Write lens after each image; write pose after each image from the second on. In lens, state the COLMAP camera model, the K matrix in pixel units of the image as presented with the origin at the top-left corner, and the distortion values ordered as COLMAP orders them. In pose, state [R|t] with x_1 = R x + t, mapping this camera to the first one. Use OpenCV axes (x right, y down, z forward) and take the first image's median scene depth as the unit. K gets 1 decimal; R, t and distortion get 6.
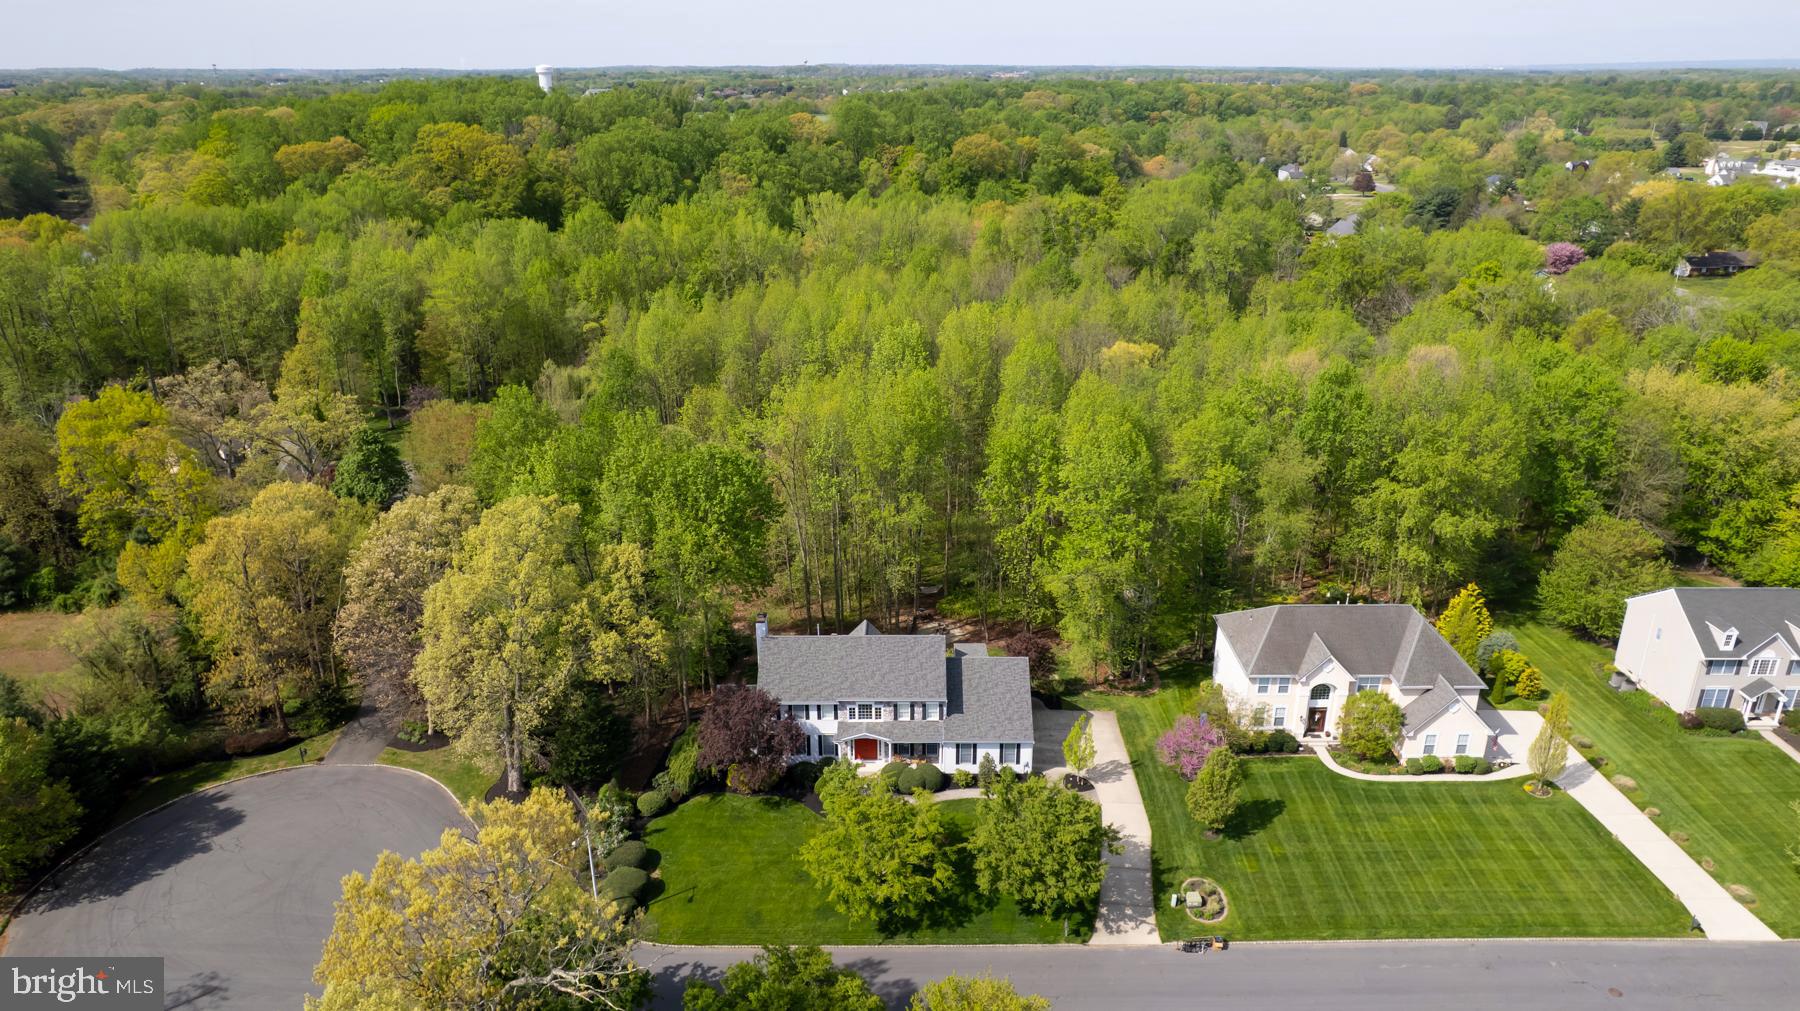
lens RADIAL K [[1174.8, 0, 900.0], [0, 1174.8, 505.5], [0, 0, 1]] dist [-0.003435, -0.079357]
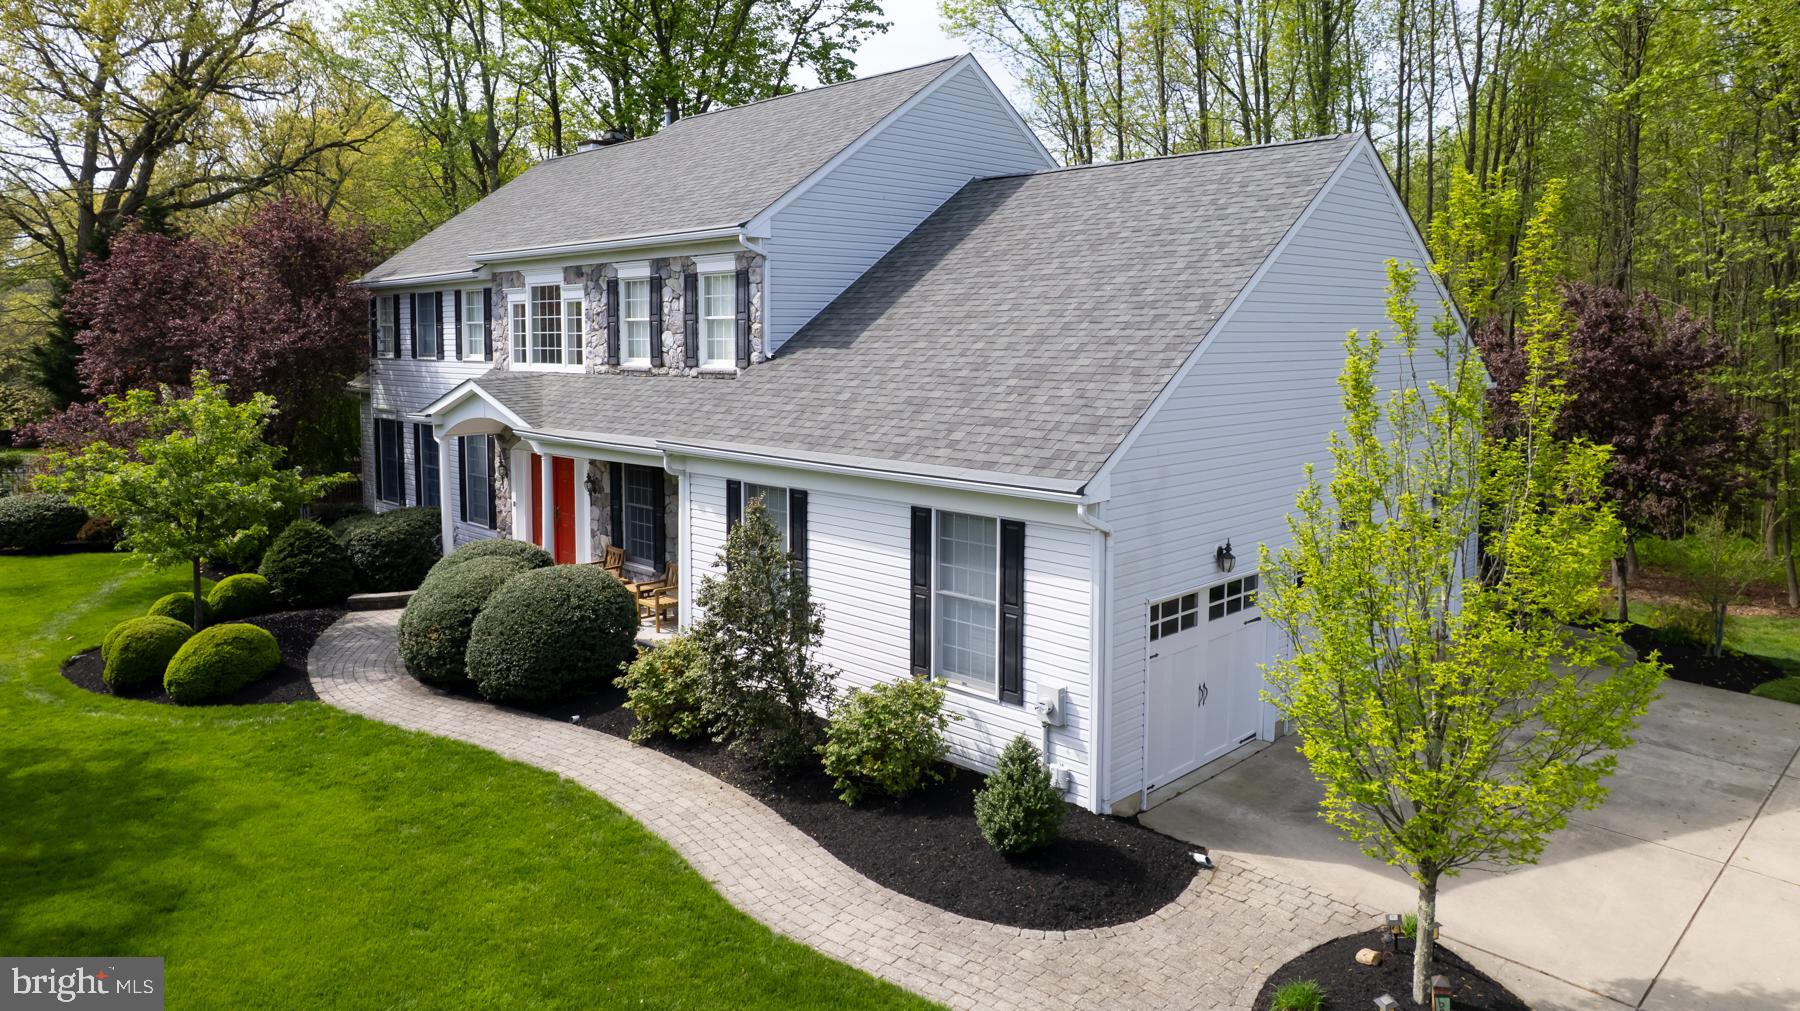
lens RADIAL K [[1173.3, 0, 894.9], [0, 1173.3, 435.5], [0, 0, 1]] dist [-0.073416, 0.070940]
pose [[0.708378, 0.065663, -0.702772, 0.180454], [-0.256426, 0.951575, -0.169562, 0.217509], [0.657606, 0.300324, 0.690912, 0.892845]]
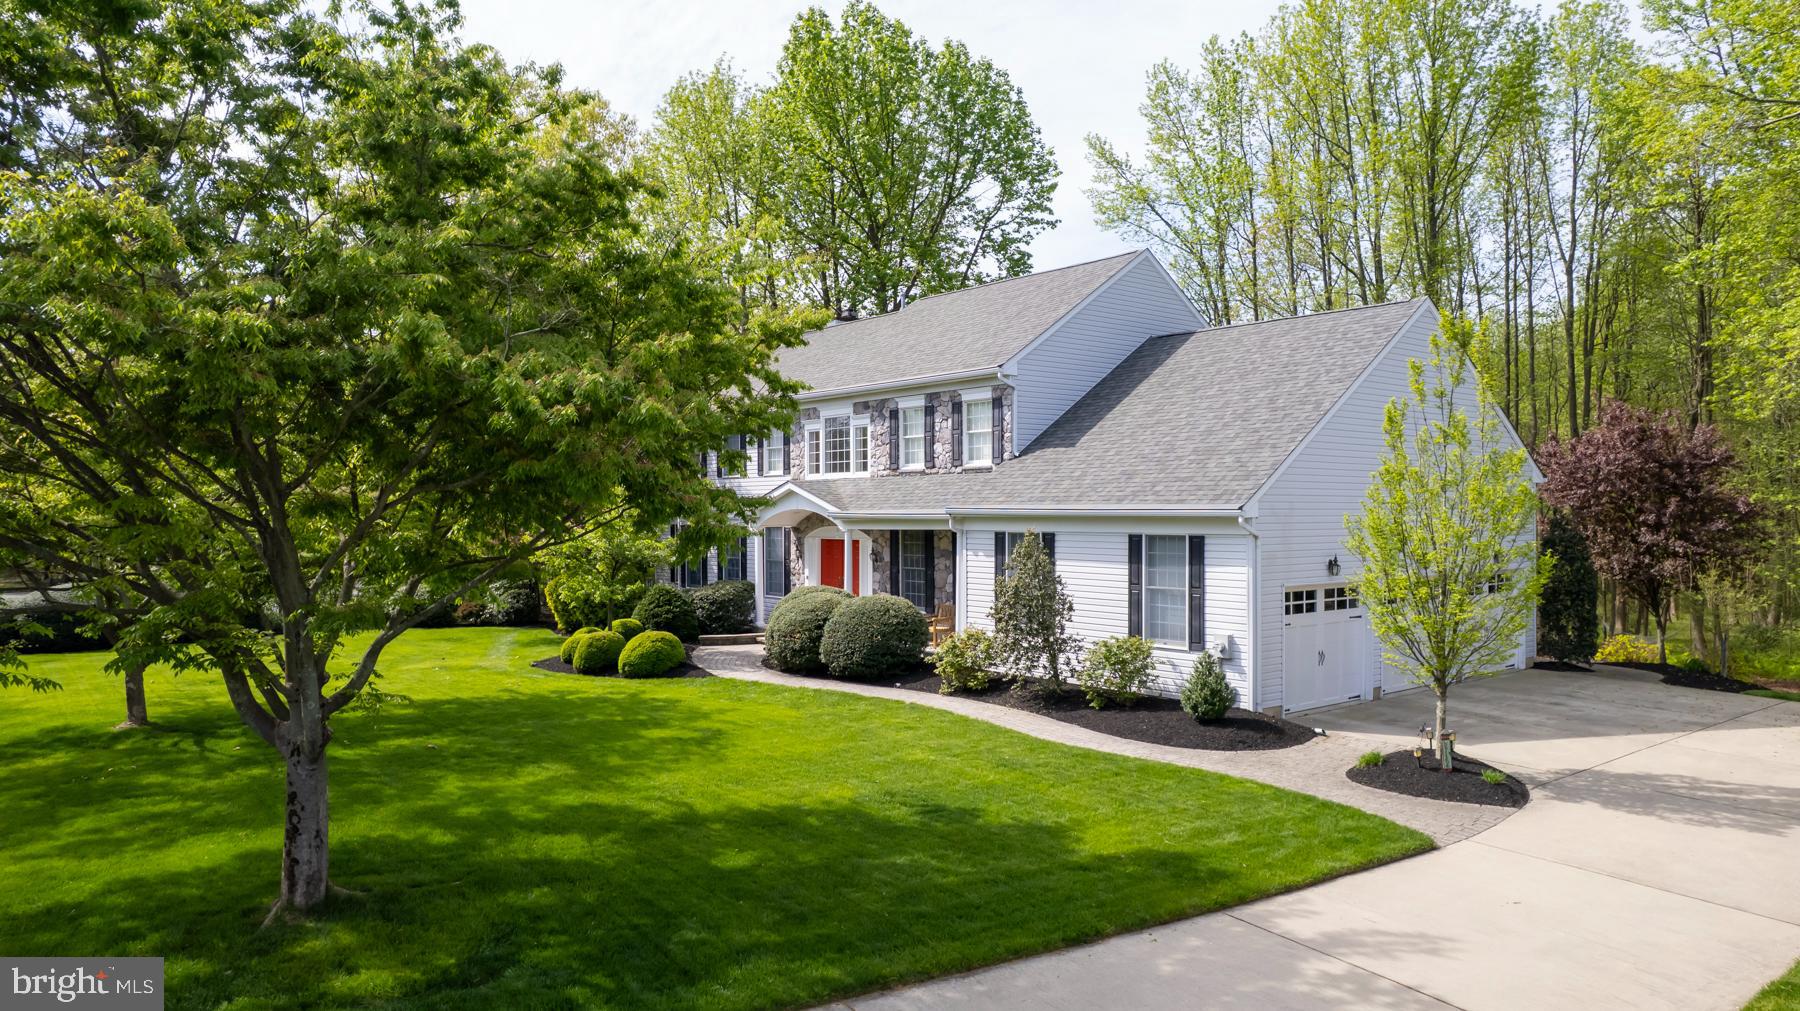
lens RADIAL K [[1154.0, 0, 900.0], [0, 1154.0, 505.5], [0, 0, 1]] dist [-0.069207, 0.072903]
pose [[0.625462, 0.002013, -0.780252, 0.225429], [-0.284016, 0.931981, -0.225268, 0.256754], [0.726727, 0.362501, 0.583490, 0.834625]]
